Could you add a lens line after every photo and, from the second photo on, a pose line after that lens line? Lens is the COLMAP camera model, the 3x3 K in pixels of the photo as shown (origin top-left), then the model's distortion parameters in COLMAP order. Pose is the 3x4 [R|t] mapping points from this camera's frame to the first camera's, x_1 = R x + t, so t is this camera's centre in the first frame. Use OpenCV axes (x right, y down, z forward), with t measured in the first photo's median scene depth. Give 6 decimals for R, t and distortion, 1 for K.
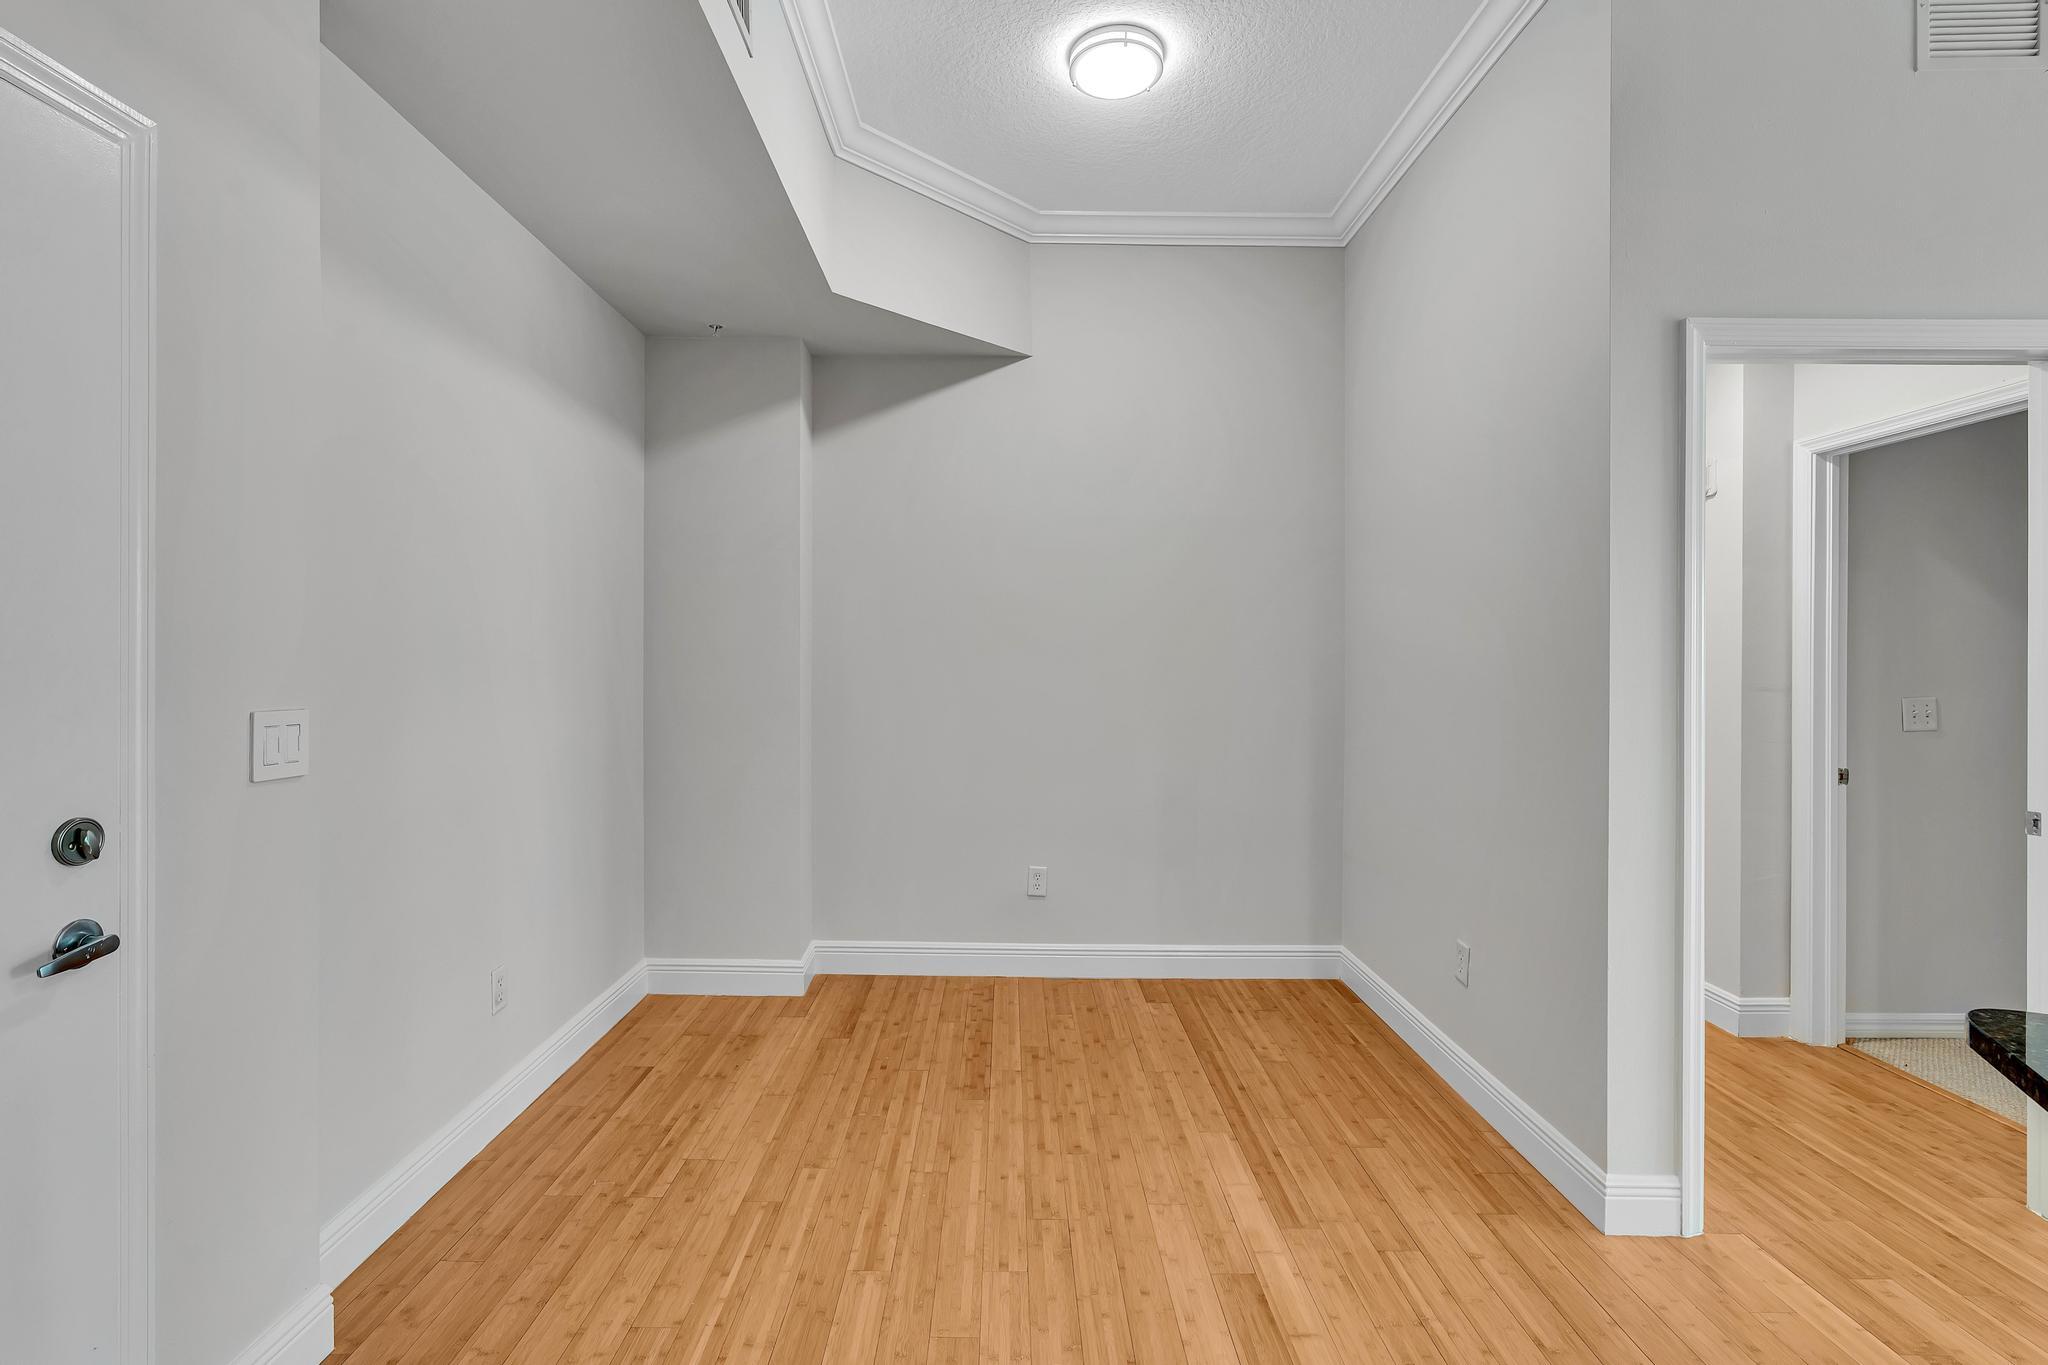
lens RADIAL K [[948.9, 0, 1008.2], [0, 948.9, 673.2], [0, 0, 1]] dist [-0.003131, 0.001861]
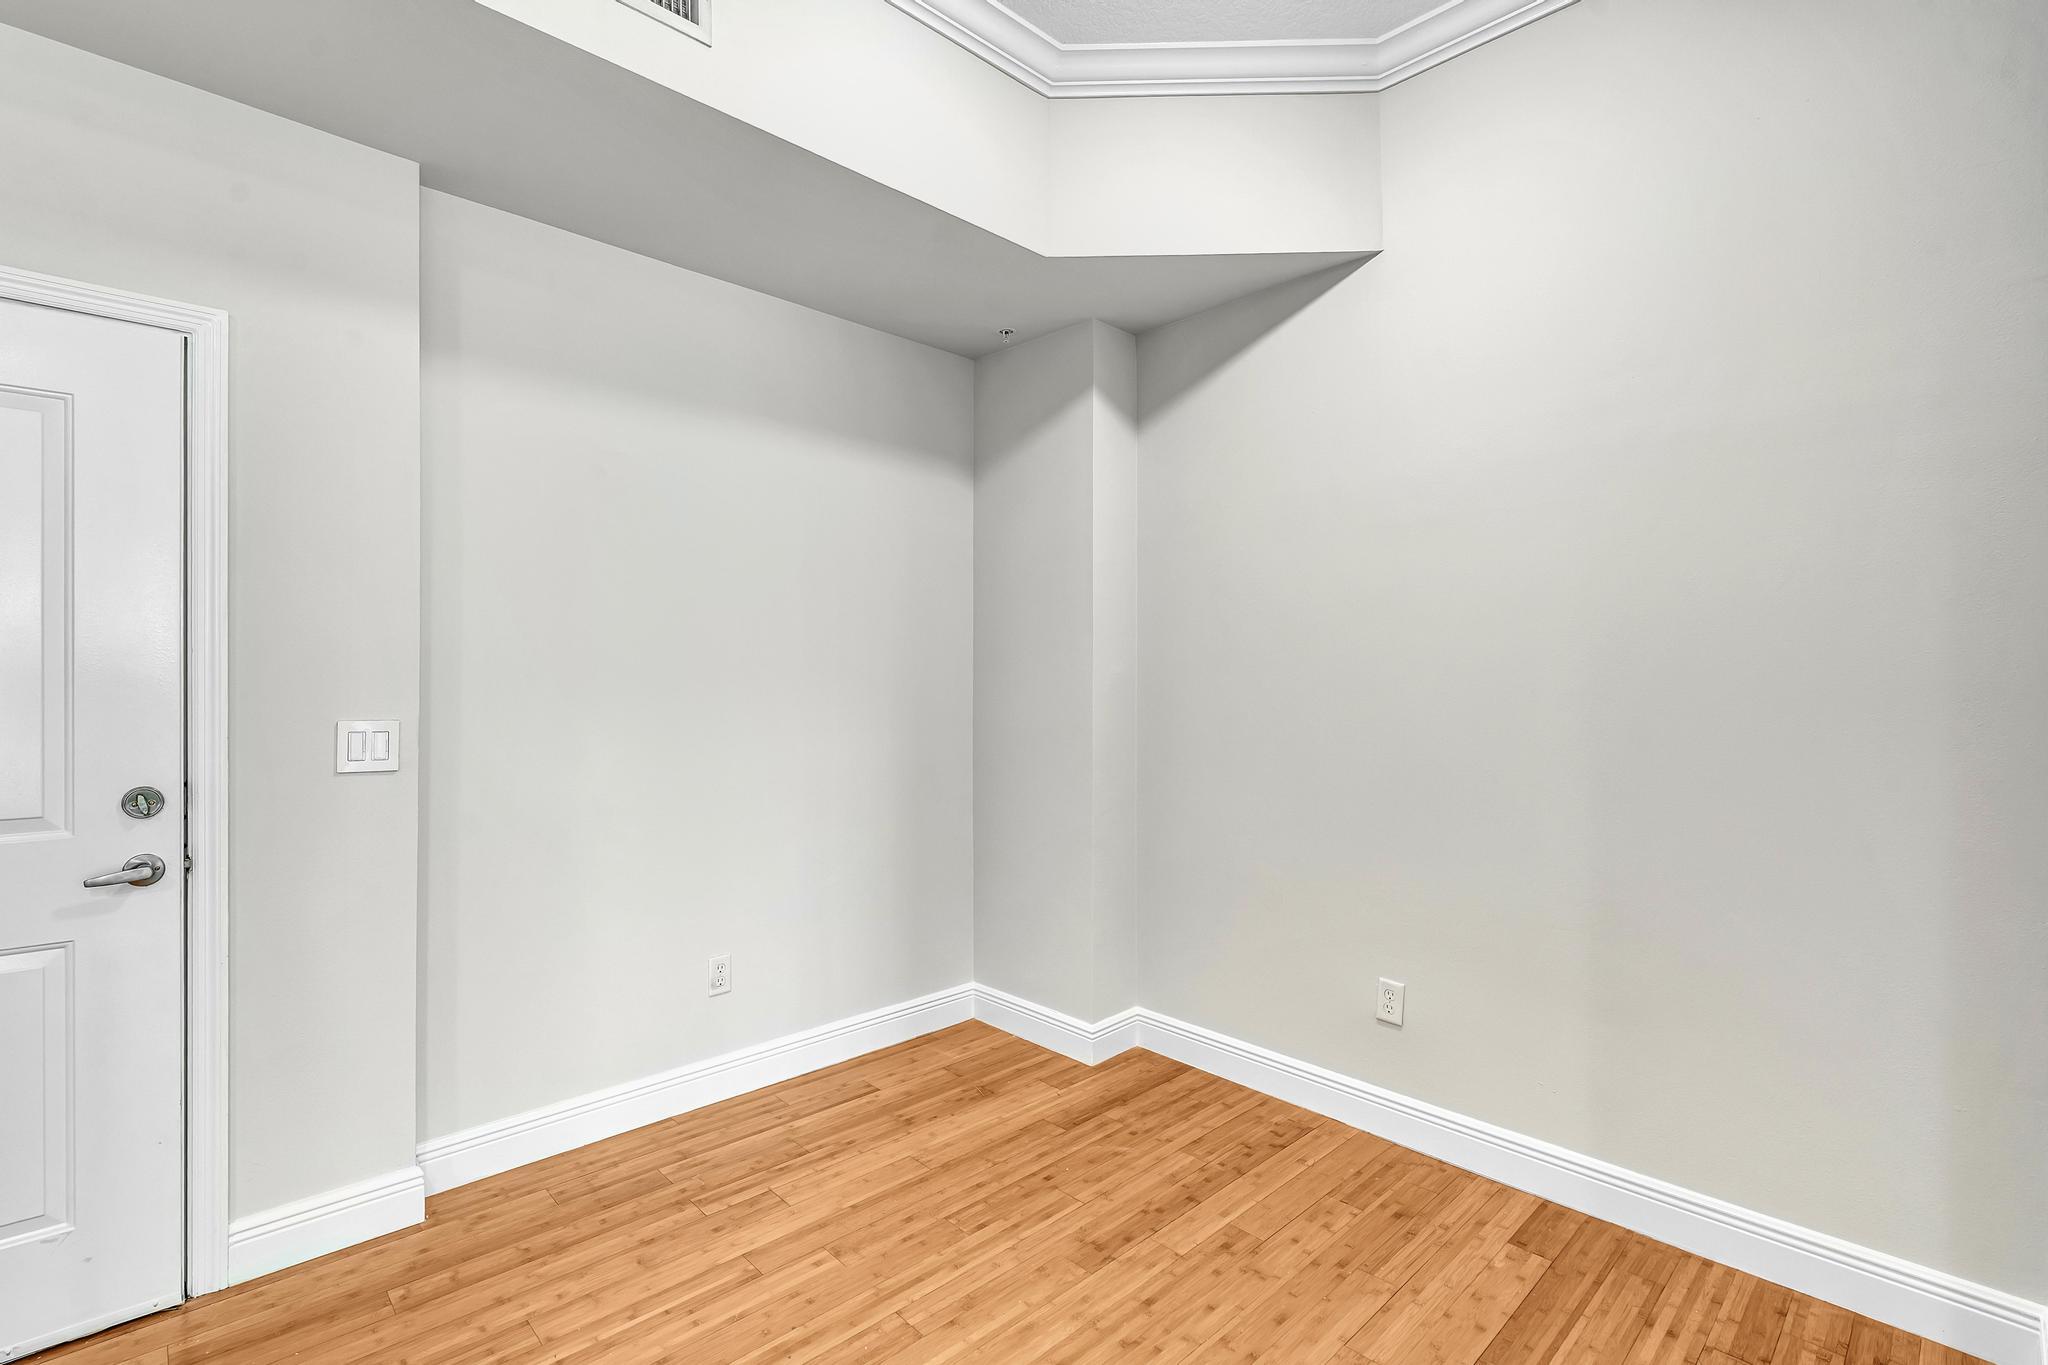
lens RADIAL K [[948.9, 0, 1014.6], [0, 948.9, 685.6], [0, 0, 1]] dist [-0.003131, 0.001861]
pose [[0.679416, 0.000653, -0.733753, 0.429969], [-0.009349, 0.999926, -0.007767, -0.004149], [0.733694, 0.012137, 0.679372, 0.395971]]
